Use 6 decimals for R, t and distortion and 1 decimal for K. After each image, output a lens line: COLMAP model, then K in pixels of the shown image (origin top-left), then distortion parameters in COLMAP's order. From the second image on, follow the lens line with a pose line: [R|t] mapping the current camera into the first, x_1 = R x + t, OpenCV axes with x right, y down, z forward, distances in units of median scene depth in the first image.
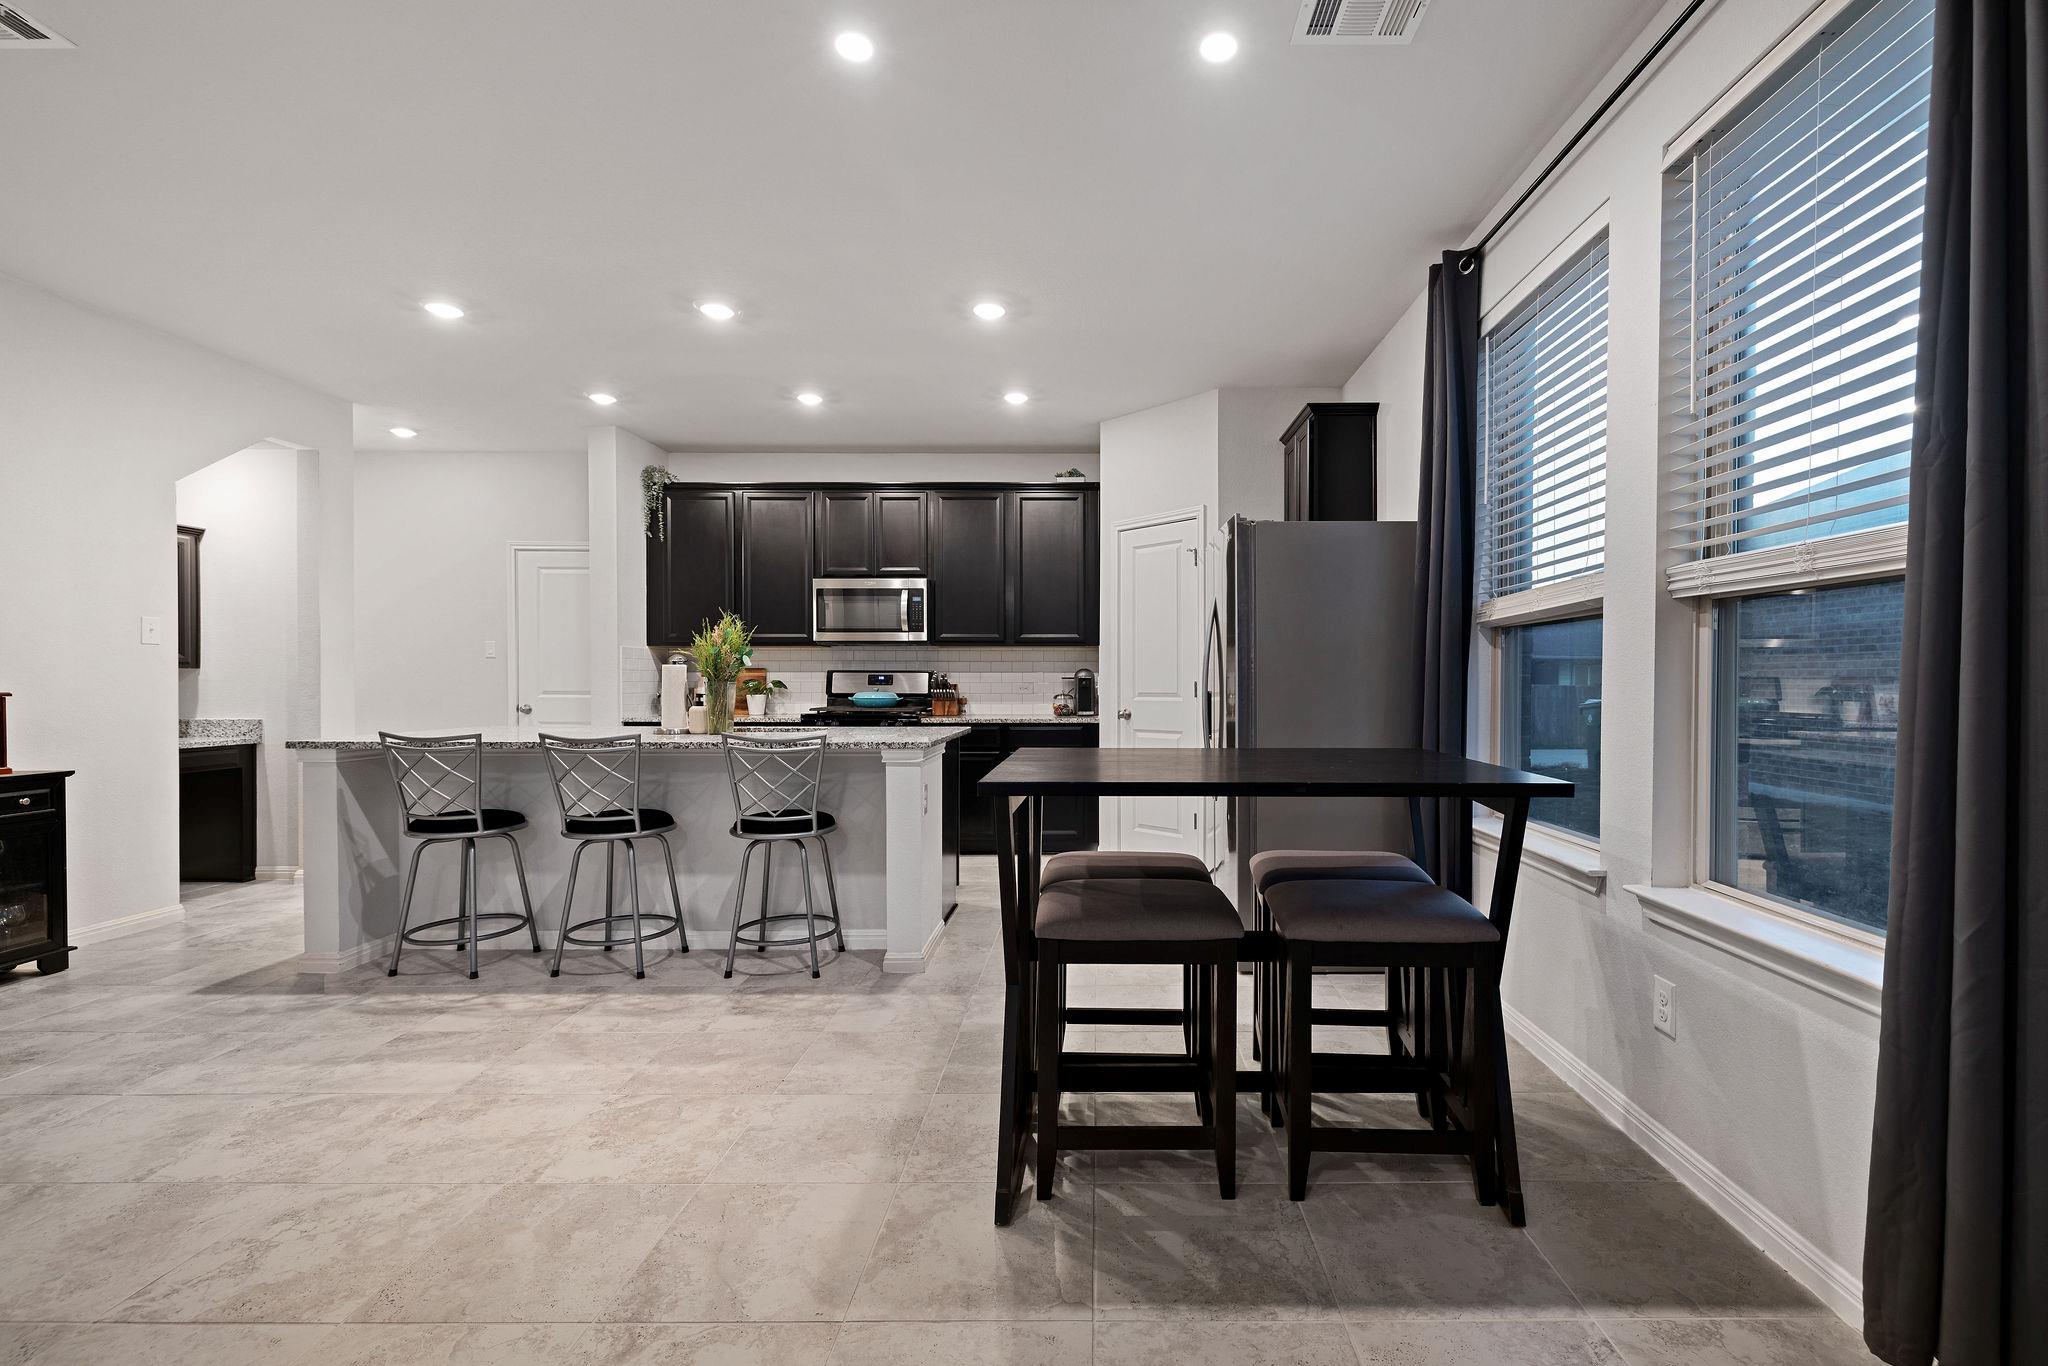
lens RADIAL K [[911.4, 0, 1098.9], [0, 911.4, 692.5], [0, 0, 1]] dist [0.001414, -0.000921]
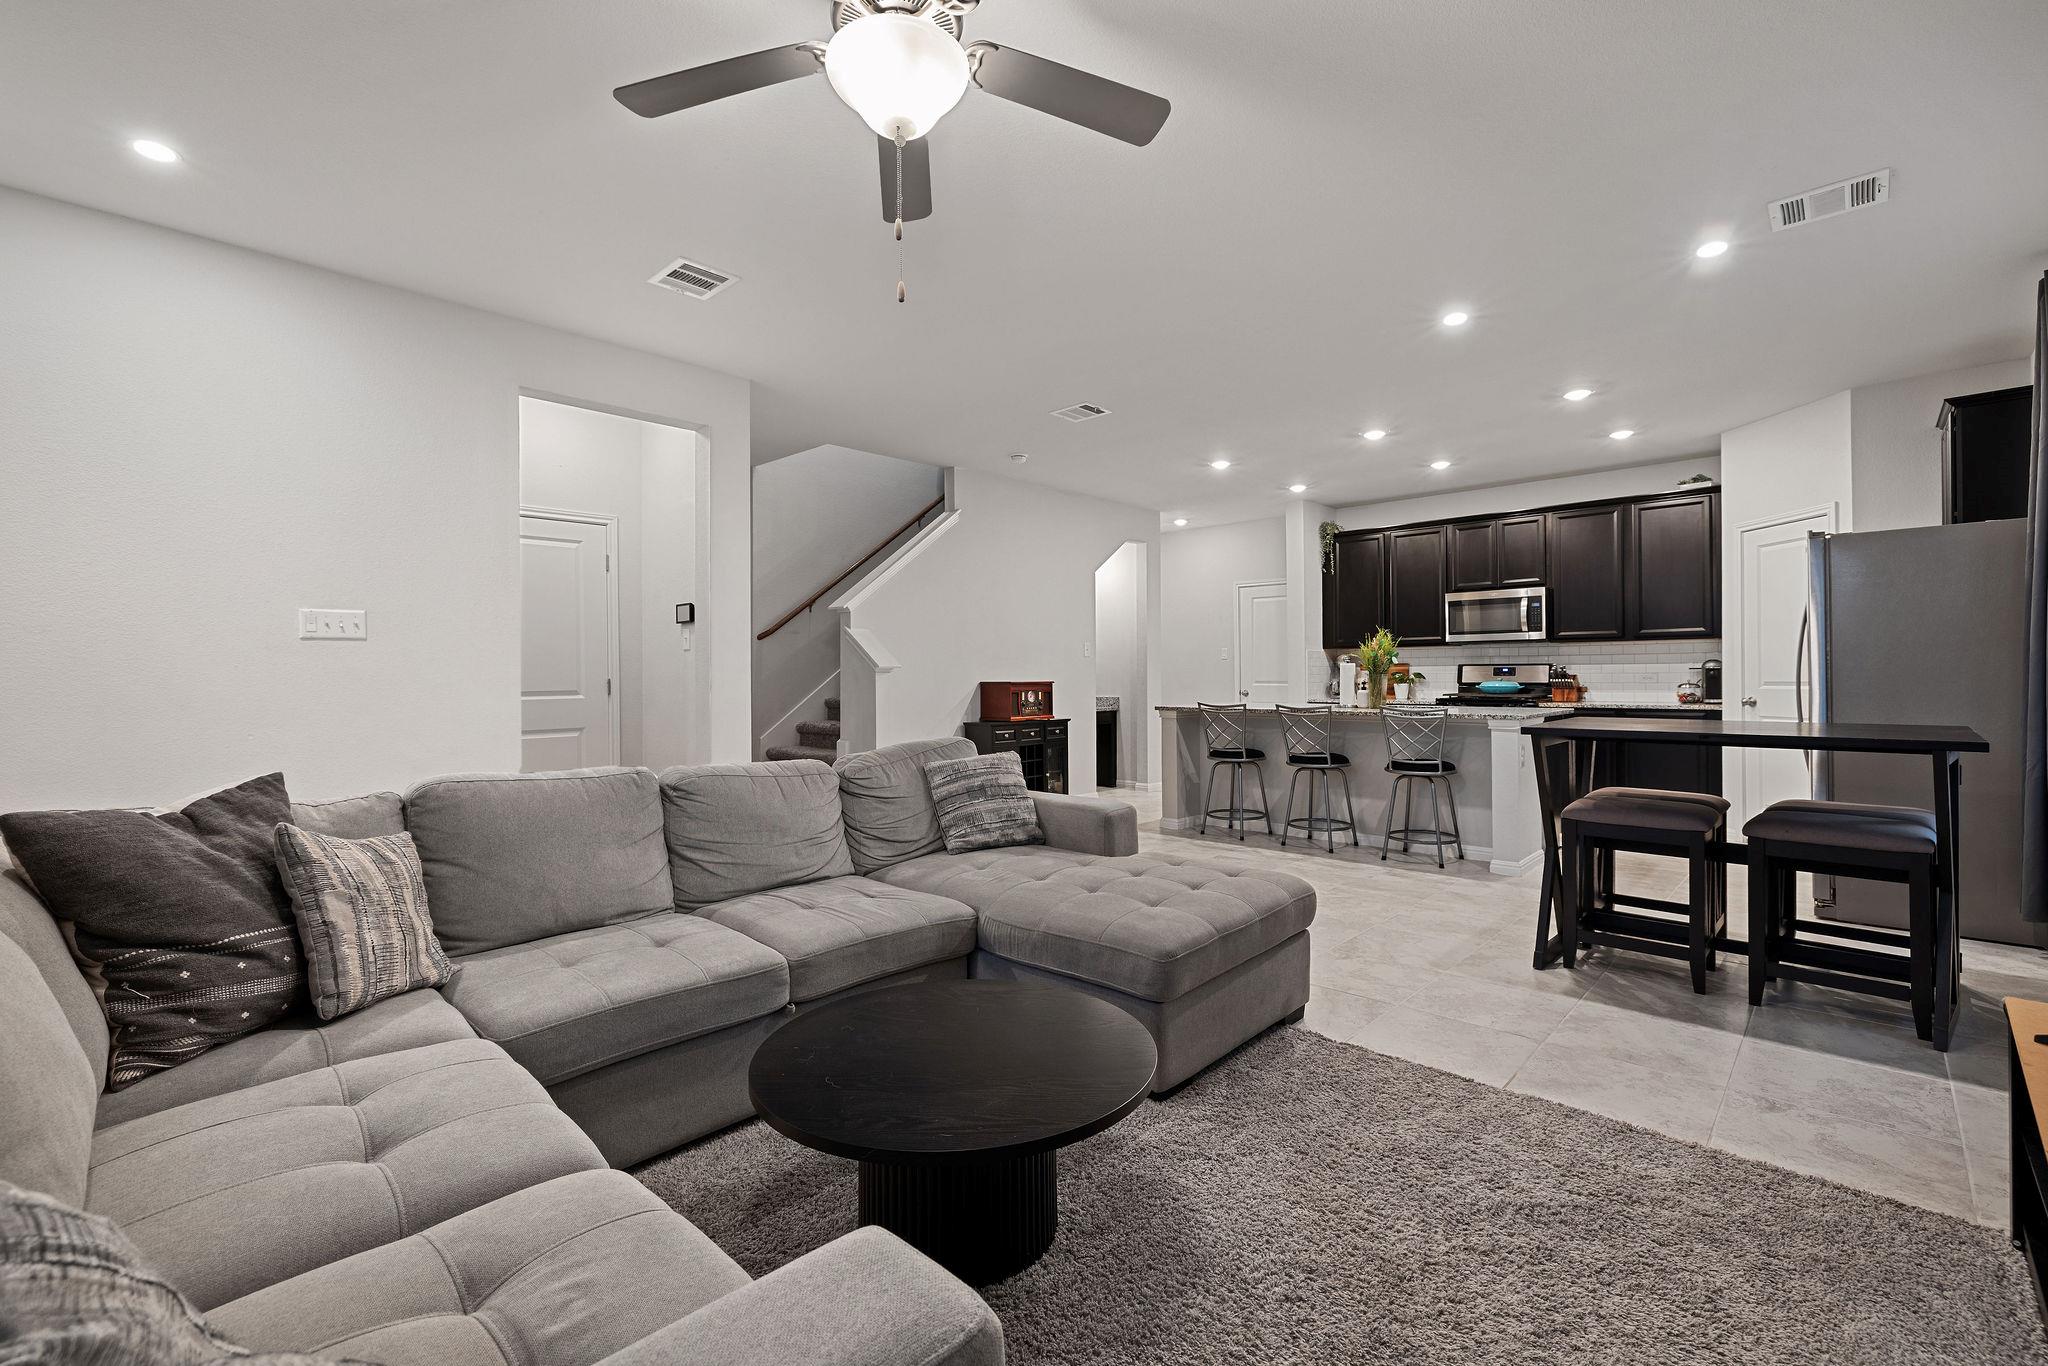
lens RADIAL K [[870.0, 0, 1036.2], [0, 870.0, 675.4], [0, 0, 1]] dist [-0.003619, 0.000591]
pose [[0.726593, -0.006093, -0.687041, 0.170509], [-0.000597, 0.999955, -0.009499, 0.004531], [0.687068, 0.007312, 0.726557, -0.451864]]
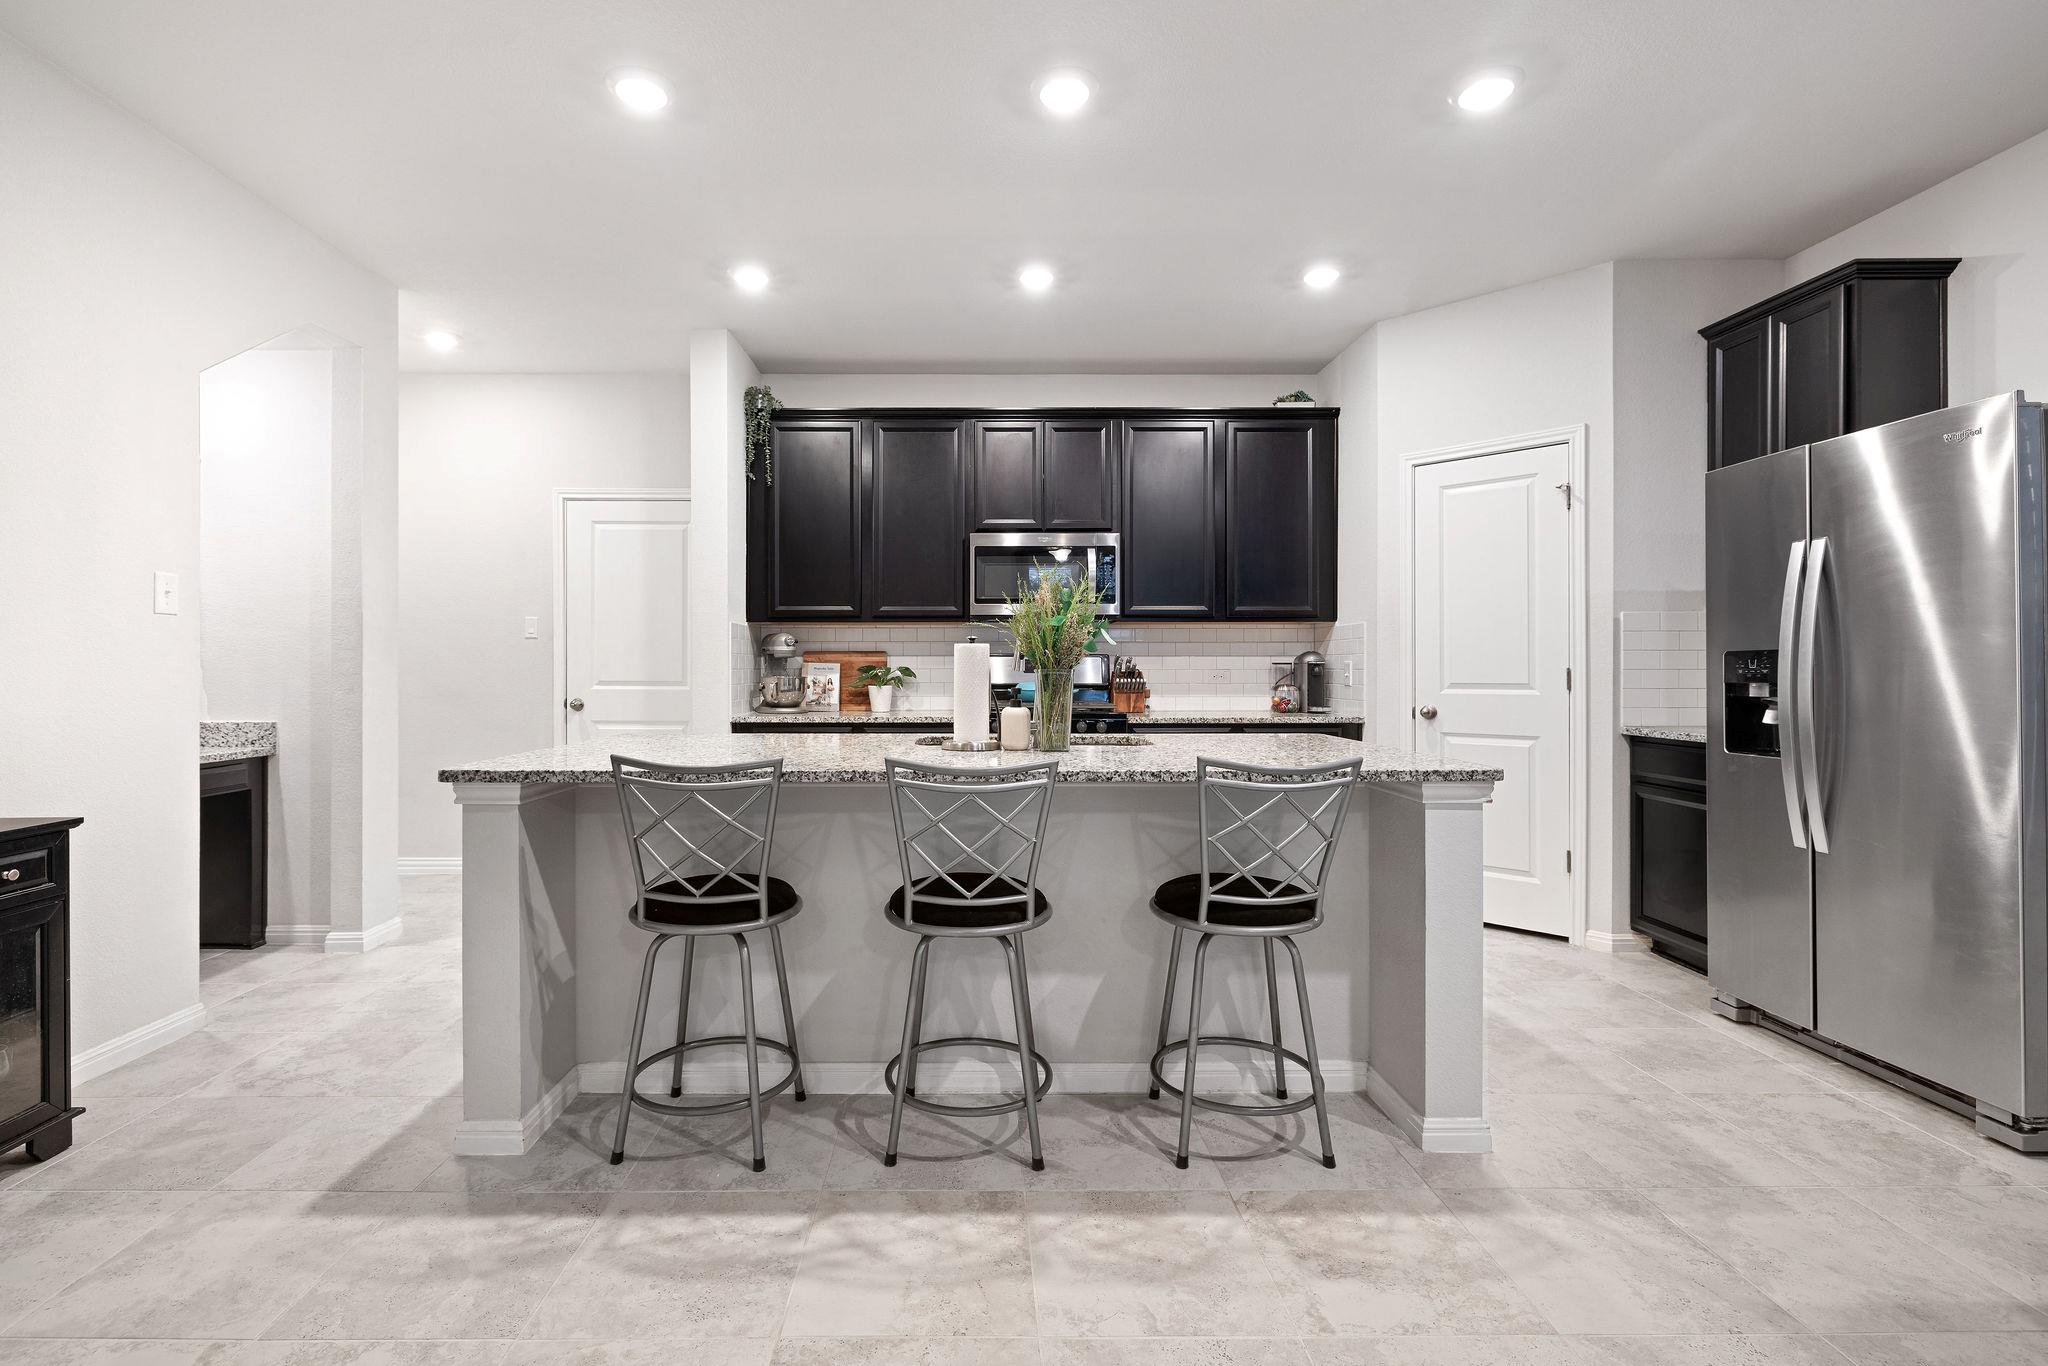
lens RADIAL K [[939.6, 0, 982.6], [0, 939.6, 670.7], [0, 0, 1]] dist [-0.002801, 0.000971]
pose [[0.999999, -0.001431, -0.000608, -0.468472], [0.001425, 0.999961, -0.008692, -0.005125], [0.000621, 0.008691, 0.999962, 0.335343]]
